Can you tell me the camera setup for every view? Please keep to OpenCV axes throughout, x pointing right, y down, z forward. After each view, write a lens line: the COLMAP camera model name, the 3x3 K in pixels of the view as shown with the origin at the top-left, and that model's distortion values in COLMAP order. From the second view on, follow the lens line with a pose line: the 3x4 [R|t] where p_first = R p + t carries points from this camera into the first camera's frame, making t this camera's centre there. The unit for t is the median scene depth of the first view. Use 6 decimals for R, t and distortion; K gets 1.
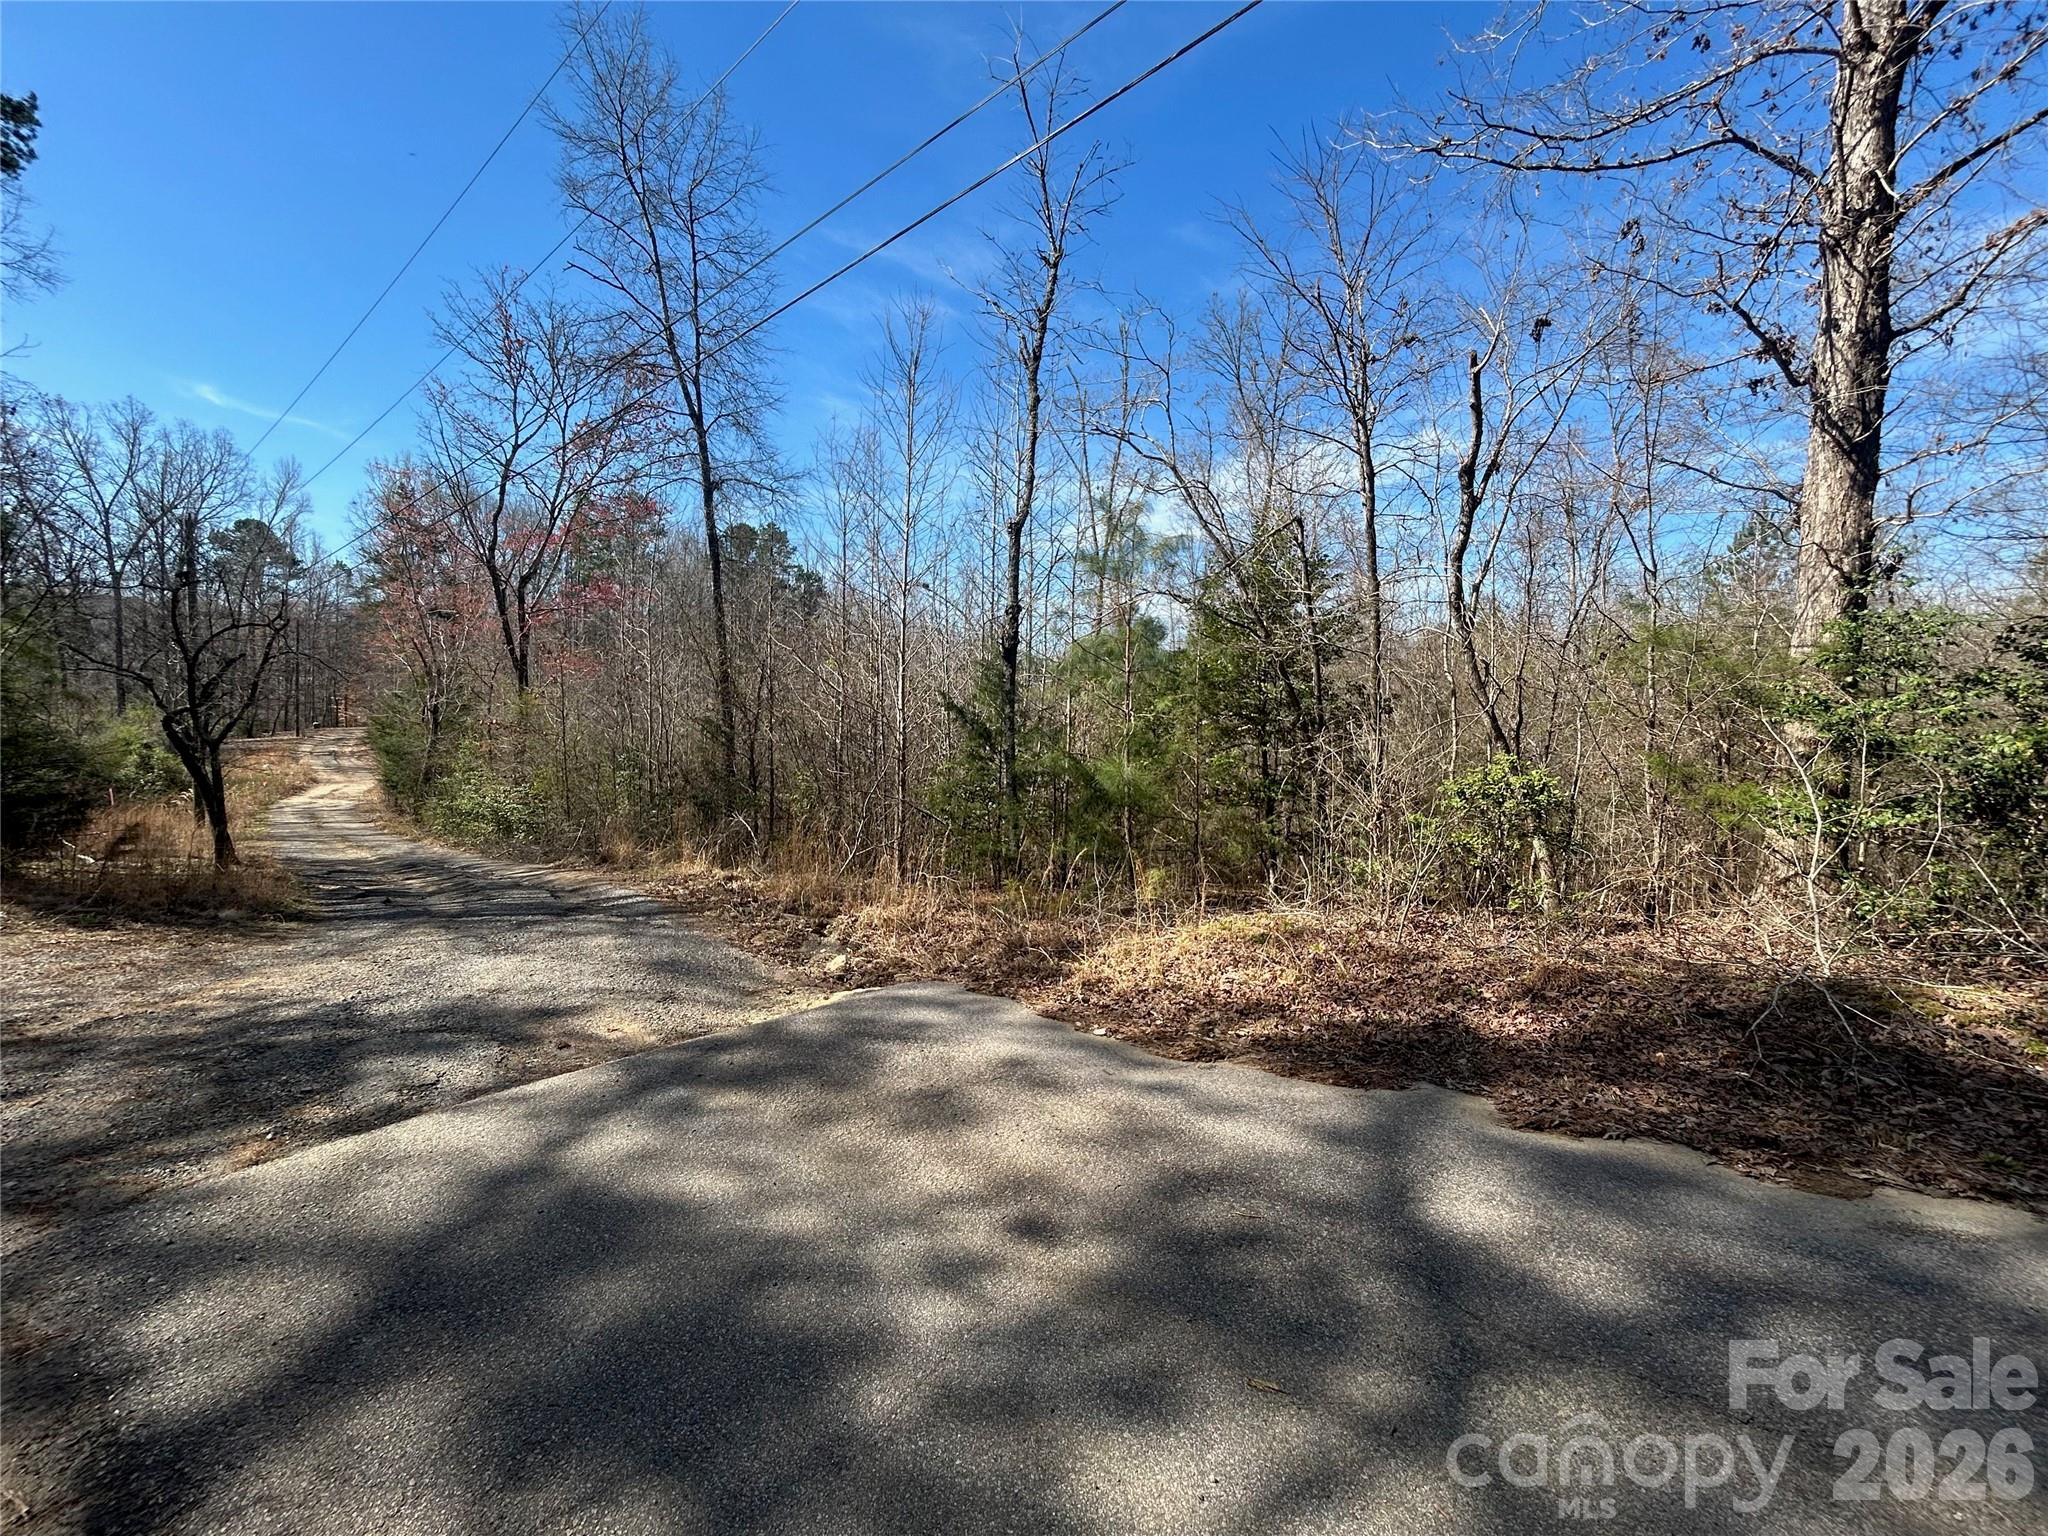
lens RADIAL K [[828.6, 0, 1020.7], [0, 828.6, 765.8], [0, 0, 1]] dist [0.009112, 0.000812]
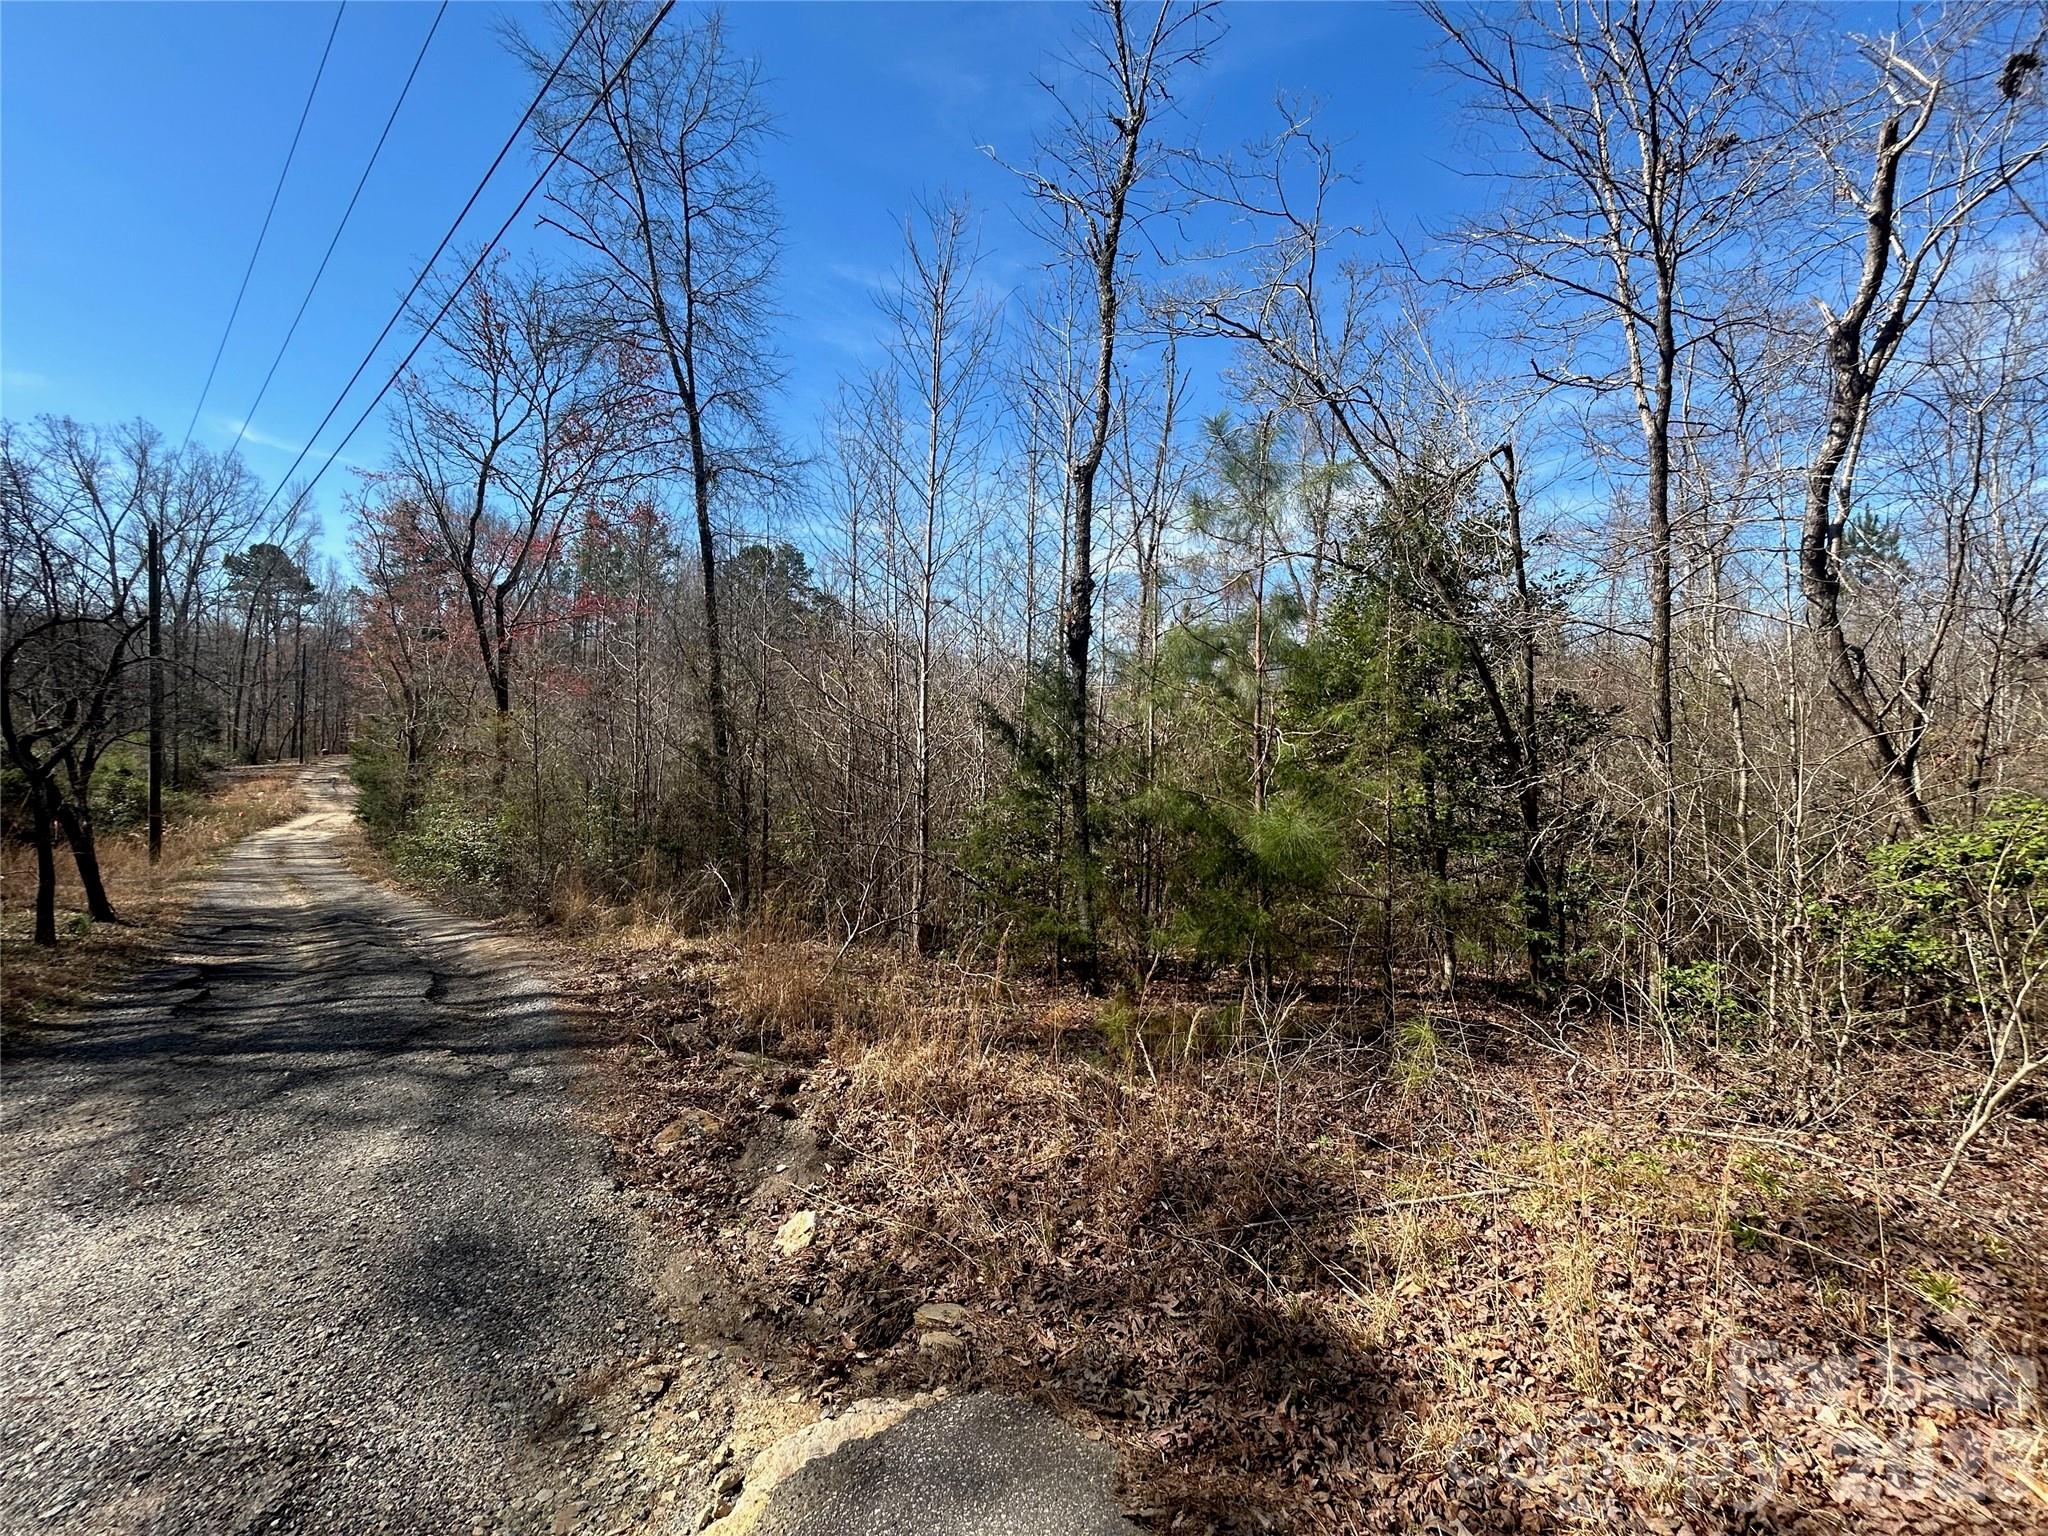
lens RADIAL K [[828.6, 0, 1025.6], [0, 828.6, 767.8], [0, 0, 1]] dist [0.009112, 0.000812]
pose [[0.999870, 0.000656, -0.016086, -0.023828], [-0.001135, 0.999555, -0.029813, -0.006463], [0.016060, 0.029828, 0.999426, 0.152426]]
